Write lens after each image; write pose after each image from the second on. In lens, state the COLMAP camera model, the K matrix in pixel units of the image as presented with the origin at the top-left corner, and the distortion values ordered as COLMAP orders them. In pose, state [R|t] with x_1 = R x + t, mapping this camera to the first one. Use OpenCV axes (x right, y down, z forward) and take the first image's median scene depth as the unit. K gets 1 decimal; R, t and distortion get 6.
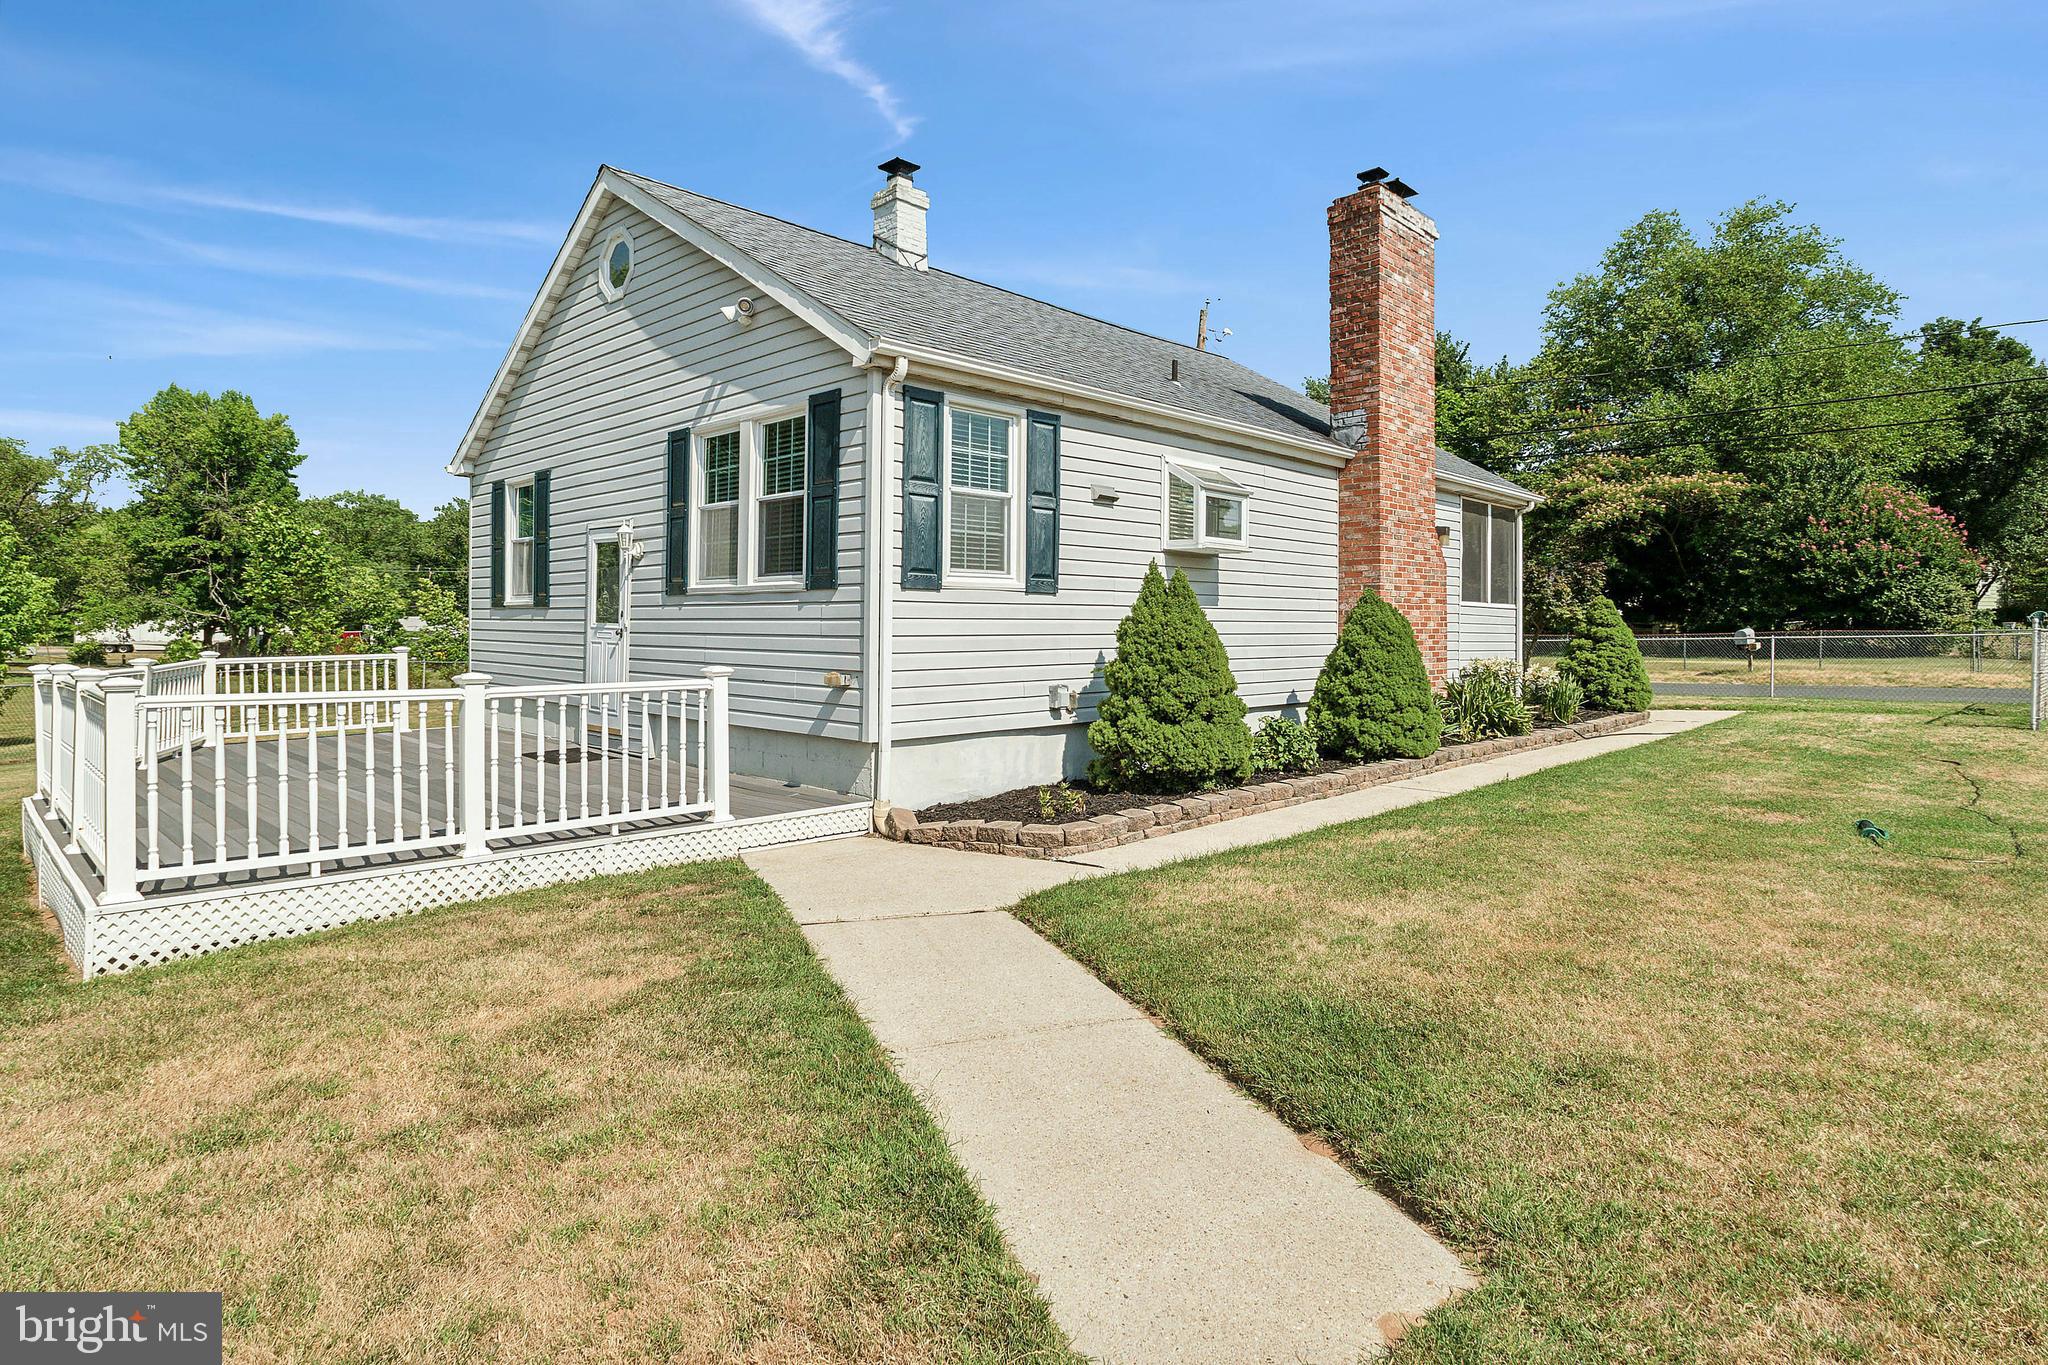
lens RADIAL K [[1043.7, 0, 987.7], [0, 1043.7, 616.3], [0, 0, 1]] dist [-0.000680, -0.000968]
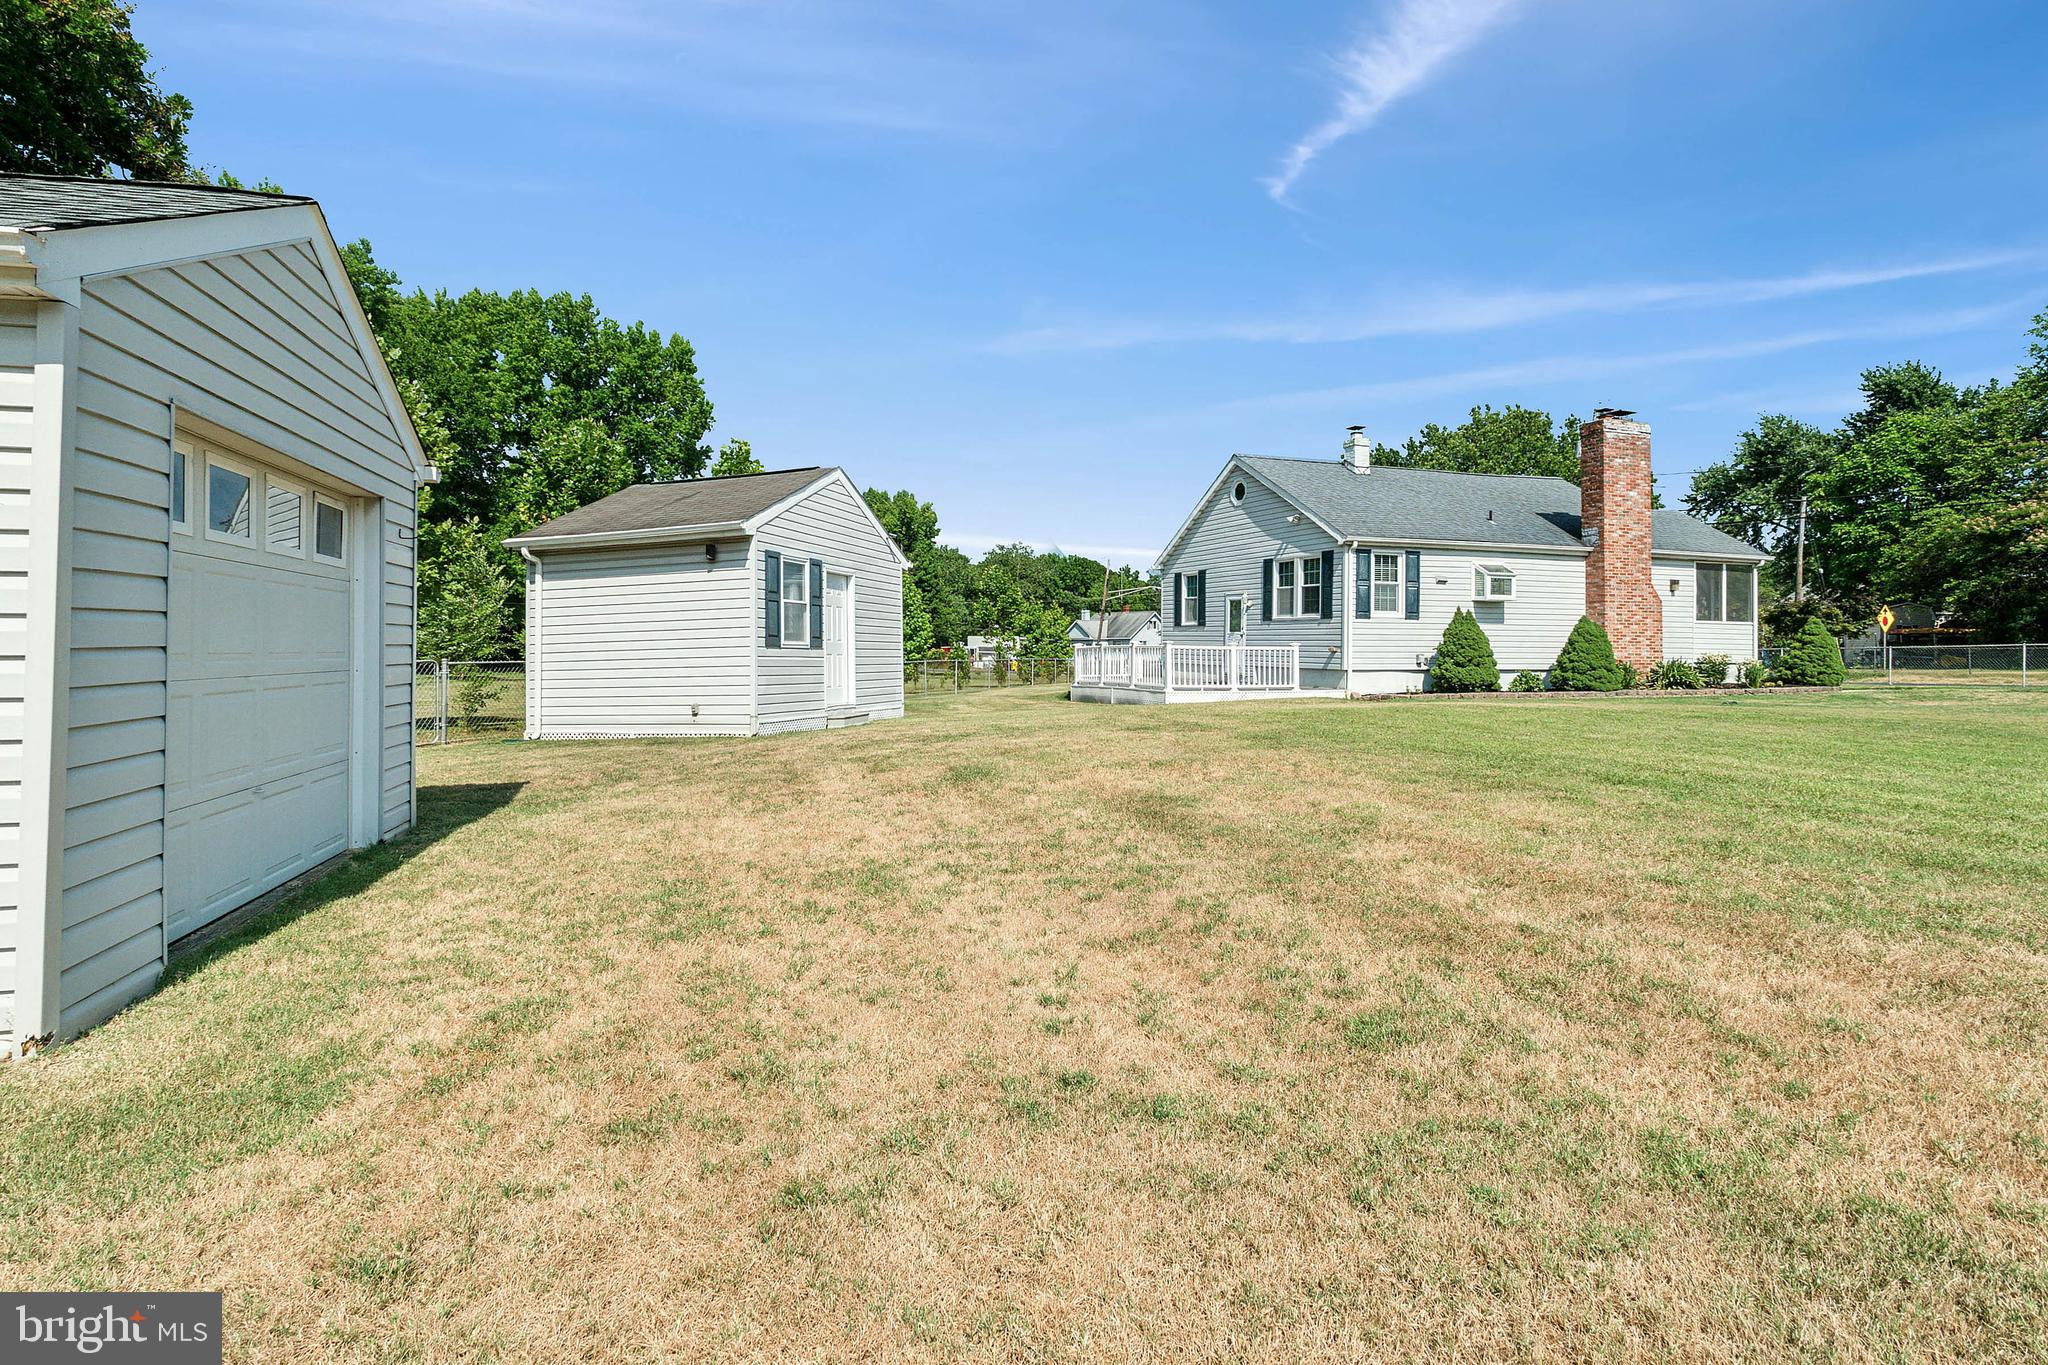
lens RADIAL K [[949.0, 0, 1011.0], [0, 949.0, 629.8], [0, 0, 1]] dist [0.000578, 0.000142]
pose [[0.903796, -0.003229, -0.427952, 0.144244], [-0.000166, 0.999969, -0.007895, 0.021695], [0.427964, 0.007206, 0.903767, -1.435508]]
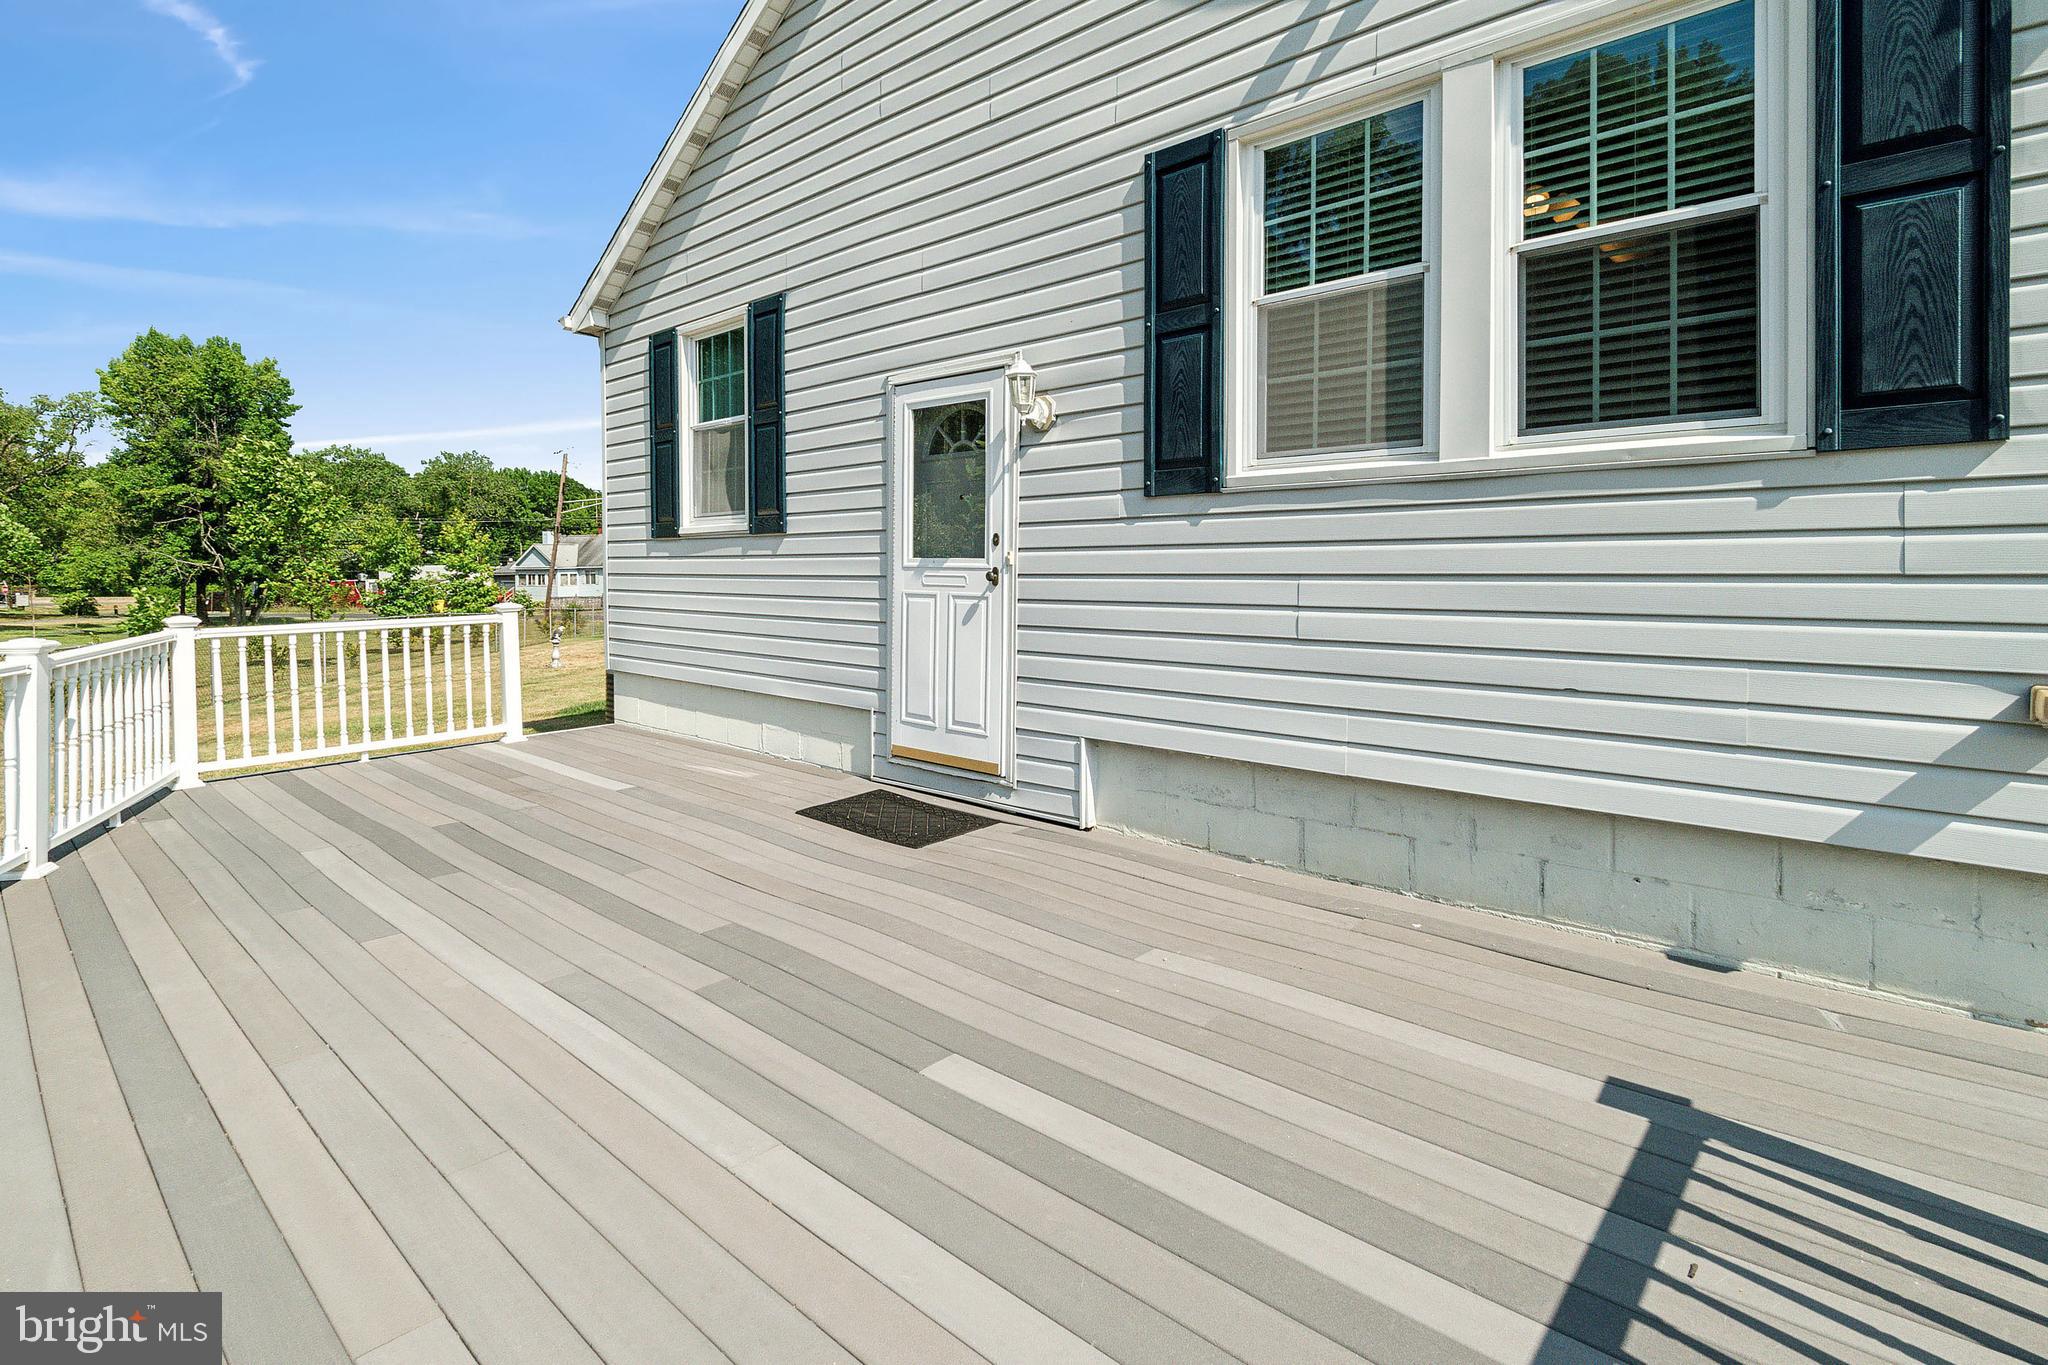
lens RADIAL K [[952.8, 0, 967.7], [0, 952.8, 588.9], [0, 0, 1]] dist [0.001241, 0.000420]
pose [[0.999416, -0.009194, 0.032898, -0.398498], [0.008236, 0.999541, 0.029150, 0.008761], [-0.033151, -0.028862, 0.999034, 0.554087]]
